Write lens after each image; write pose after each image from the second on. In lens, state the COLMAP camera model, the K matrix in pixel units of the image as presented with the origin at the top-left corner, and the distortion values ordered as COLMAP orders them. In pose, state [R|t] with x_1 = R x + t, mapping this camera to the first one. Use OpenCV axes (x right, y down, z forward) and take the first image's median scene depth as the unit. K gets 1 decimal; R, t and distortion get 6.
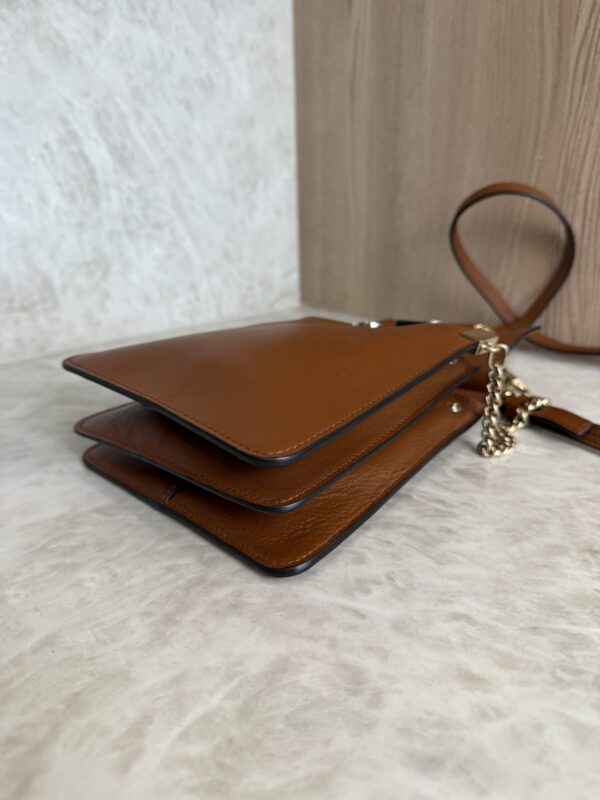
lens RADIAL K [[594.0, 0, 302.6], [0, 594.0, 403.8], [0, 0, 1]] dist [-0.042288, 0.006978]
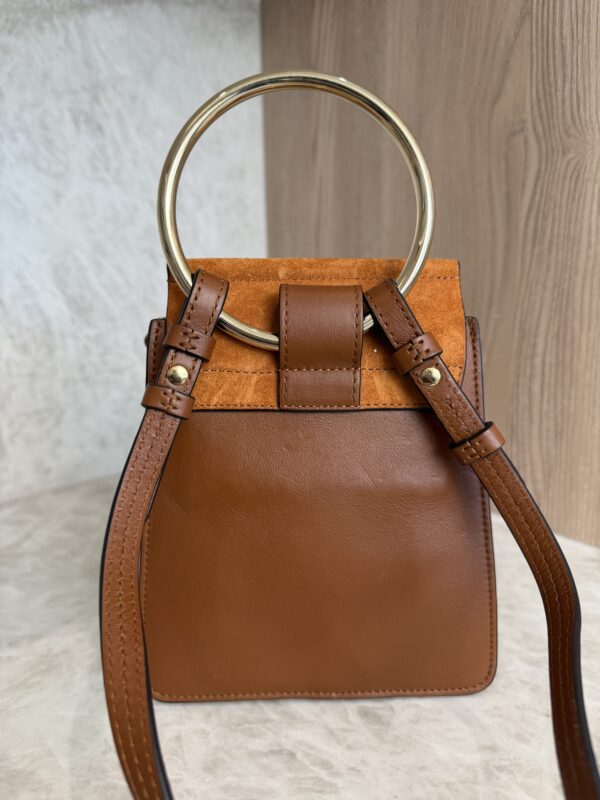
lens RADIAL K [[594.0, 0, 302.7], [0, 594.0, 400.0], [0, 0, 1]] dist [-0.042288, 0.006978]
pose [[0.998629, 0.011775, -0.051000, 0.146844], [-0.019031, 0.989363, -0.144217, -0.145531], [0.048760, 0.144990, 0.988231, 0.052709]]
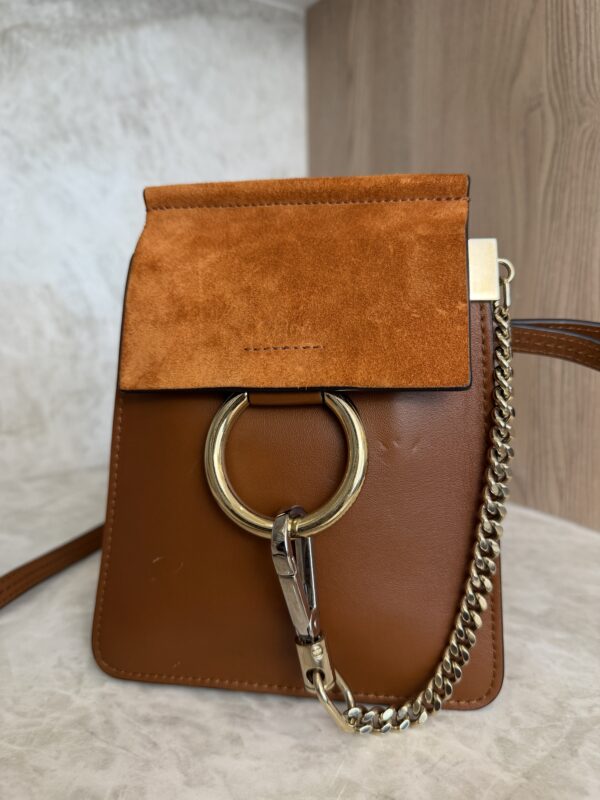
lens RADIAL K [[594.0, 0, 305.7], [0, 594.0, 401.9], [0, 0, 1]] dist [-0.042288, 0.006978]
pose [[0.980169, 0.034589, -0.195121, 0.276784], [-0.073227, 0.978177, -0.194443, -0.053566], [0.184137, 0.204875, 0.961311, 0.077002]]
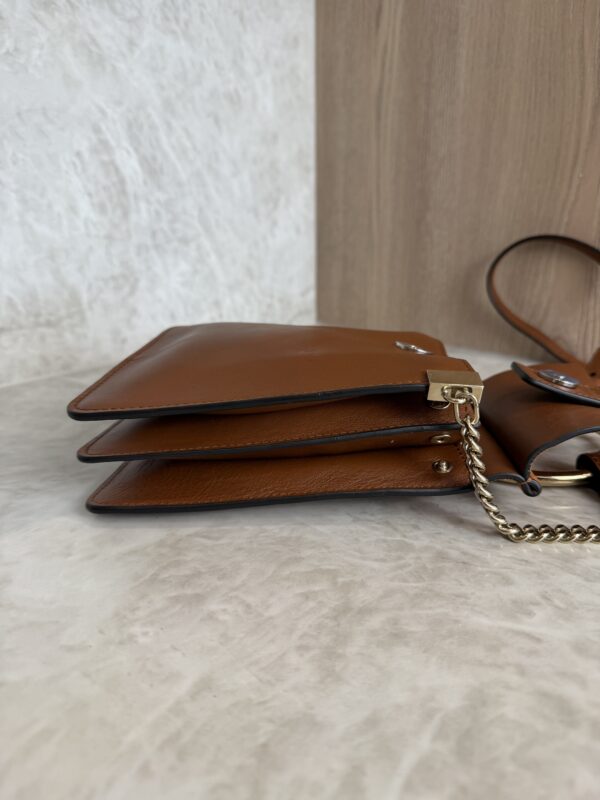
lens RADIAL K [[594.0, 0, 303.2], [0, 594.0, 401.9], [0, 0, 1]] dist [-0.042288, 0.006978]
pose [[0.997613, -0.009019, 0.068459, -0.150348], [0.012074, 0.998943, -0.044350, 0.010493], [-0.067987, 0.045071, 0.996668, 0.041751]]
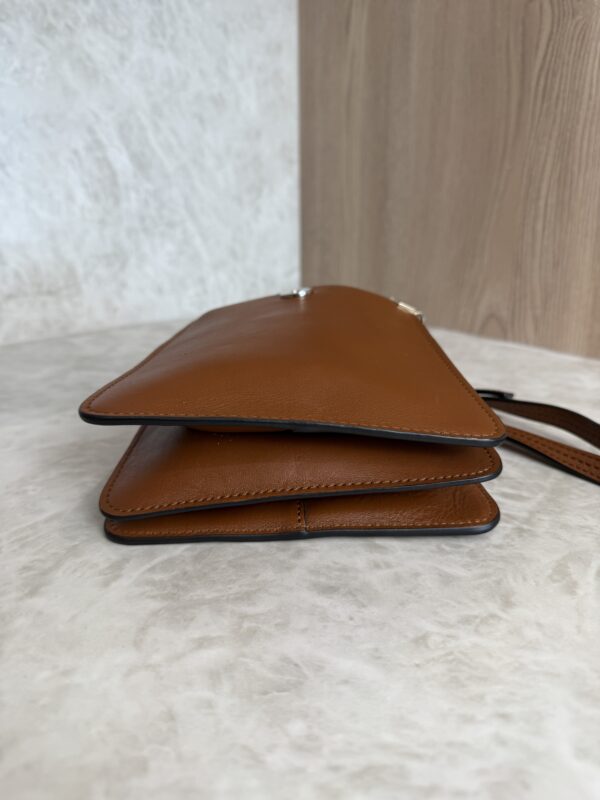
lens RADIAL K [[594.0, 0, 301.2], [0, 594.0, 402.9], [0, 0, 1]] dist [-0.042288, 0.006978]
pose [[0.998957, 0.027284, -0.036606, 0.066281], [-0.028272, 0.999242, -0.026772, 0.075711], [0.035847, 0.027779, 0.998971, -0.131789]]
